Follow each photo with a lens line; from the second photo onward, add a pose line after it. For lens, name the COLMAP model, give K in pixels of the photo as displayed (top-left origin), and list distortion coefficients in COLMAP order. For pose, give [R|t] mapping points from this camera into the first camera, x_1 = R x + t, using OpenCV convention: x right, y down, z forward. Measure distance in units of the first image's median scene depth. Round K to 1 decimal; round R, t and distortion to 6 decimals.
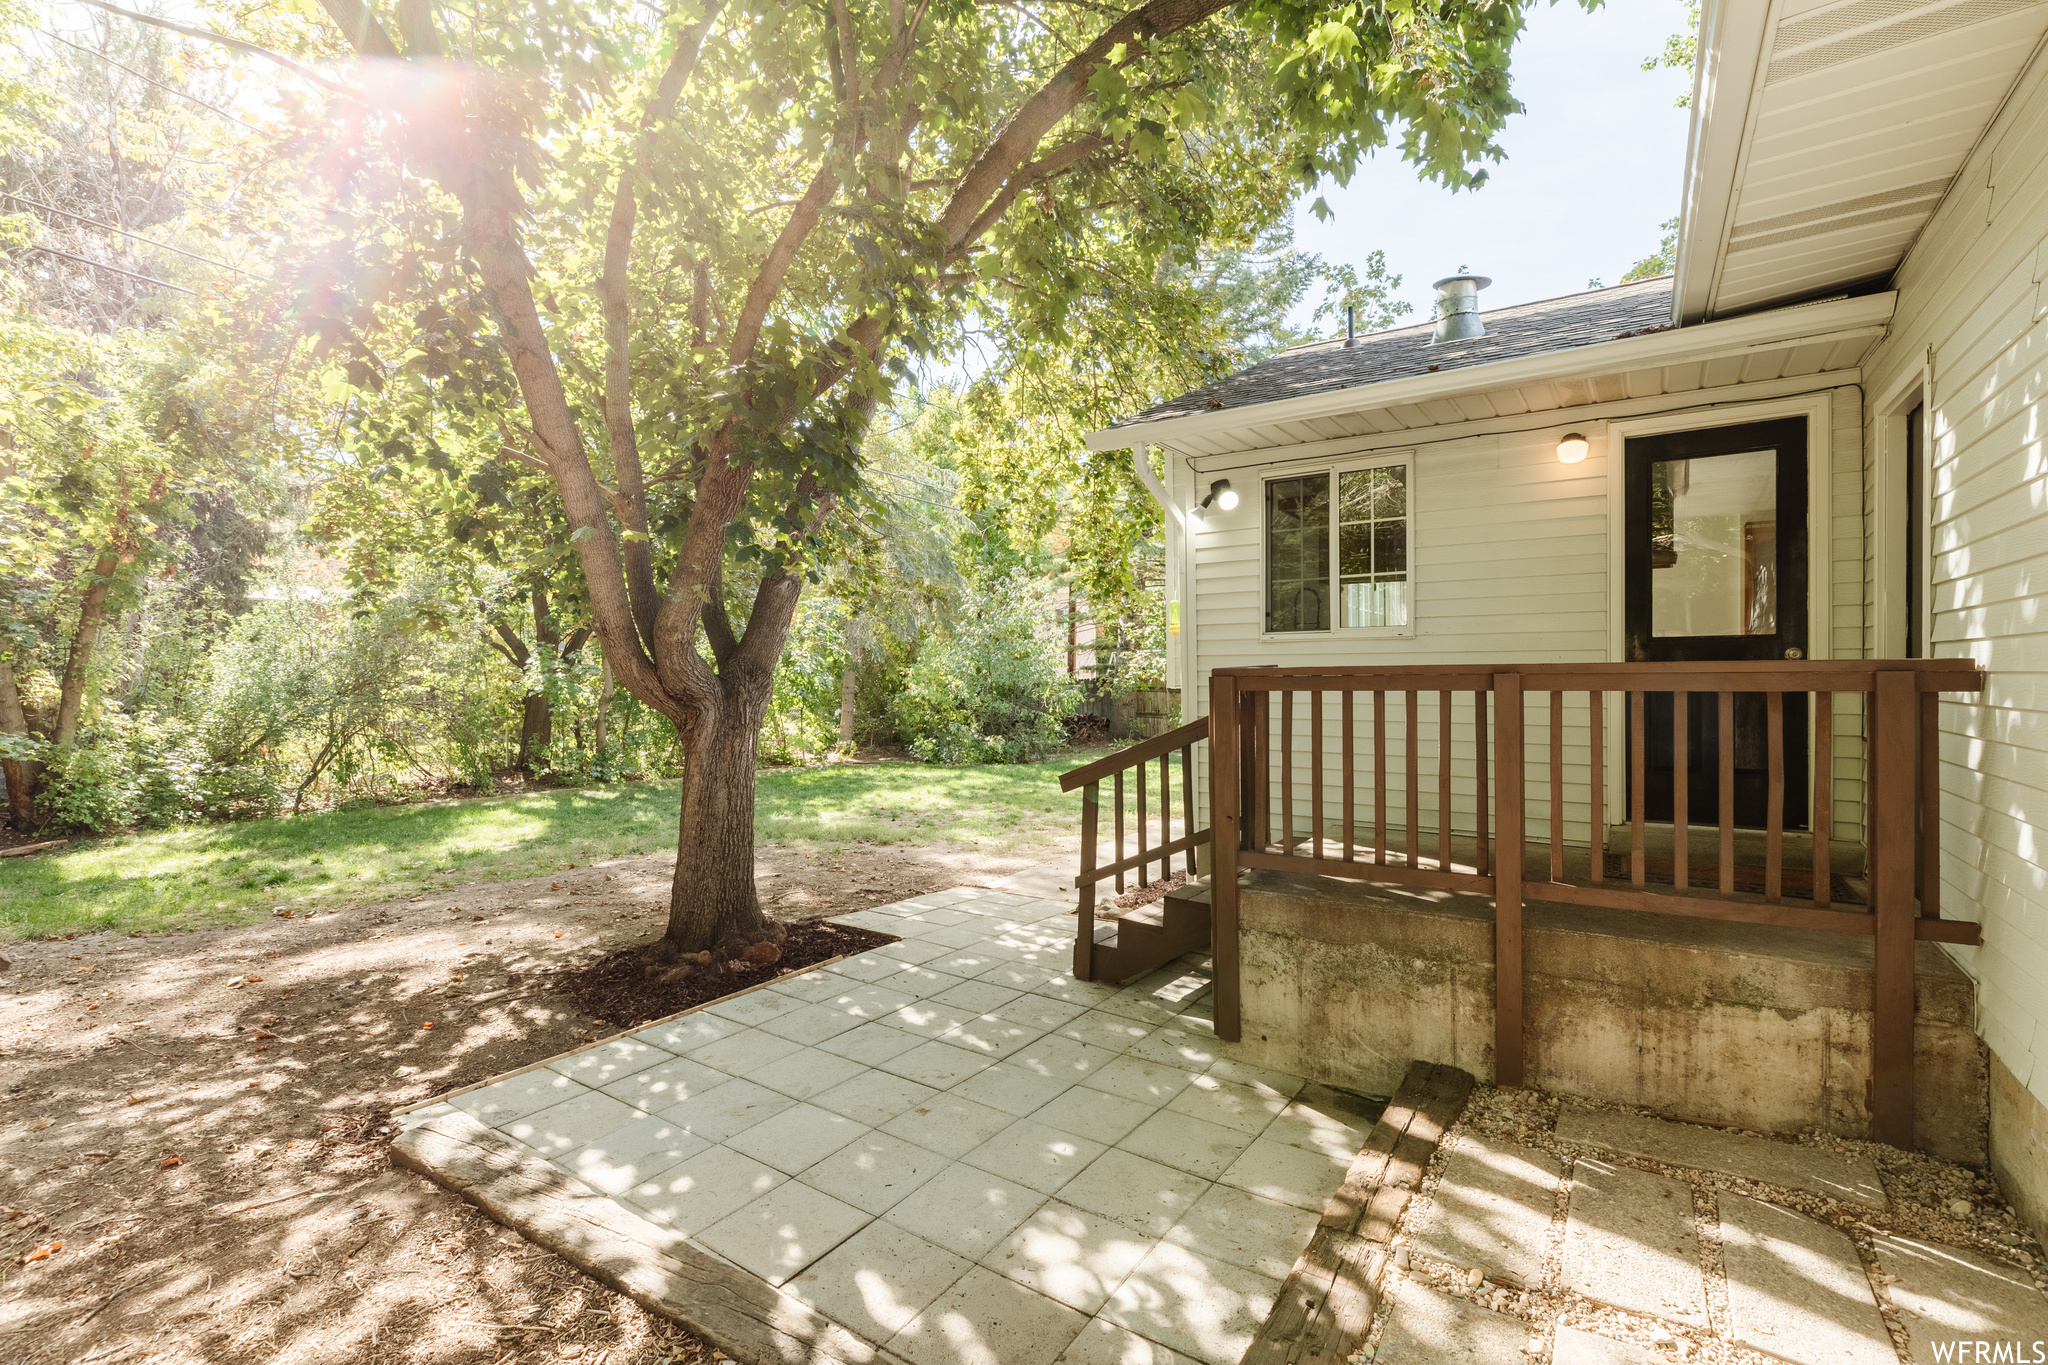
lens RADIAL K [[917.3, 0, 1024.0], [0, 917.3, 682.5], [0, 0, 1]] dist [-0.000018, -0.000436]
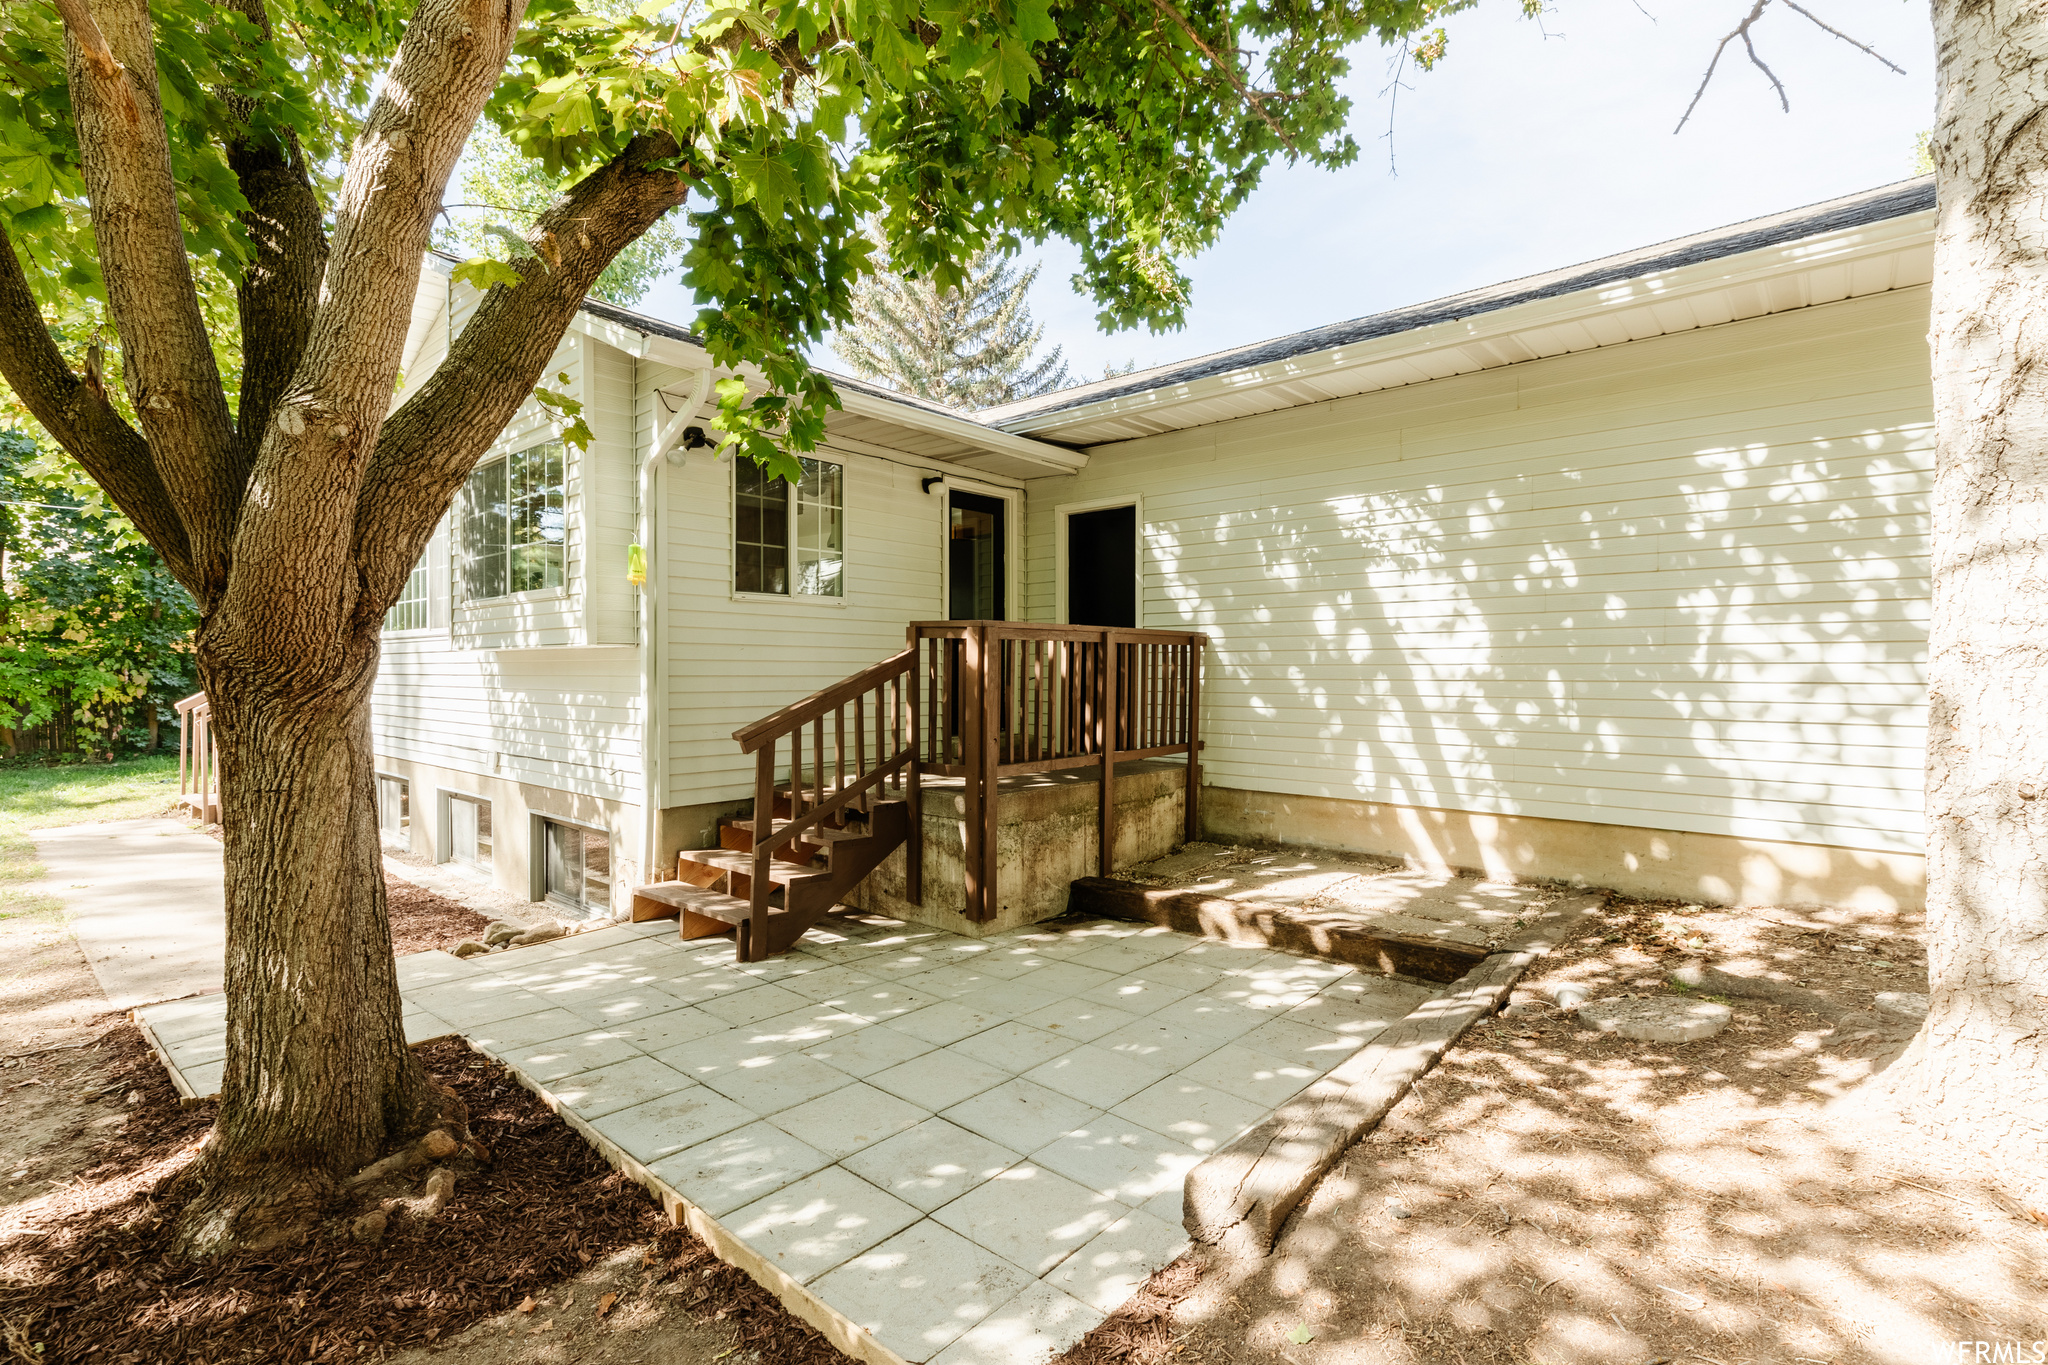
lens RADIAL K [[934.0, 0, 1018.9], [0, 934.0, 635.9], [0, 0, 1]] dist [0.001846, -0.000050]
pose [[0.140644, 0.040166, 0.989245, -1.175853], [0.009717, 0.999073, -0.041947, 0.068726], [-0.990013, 0.015512, 0.140123, 0.892500]]
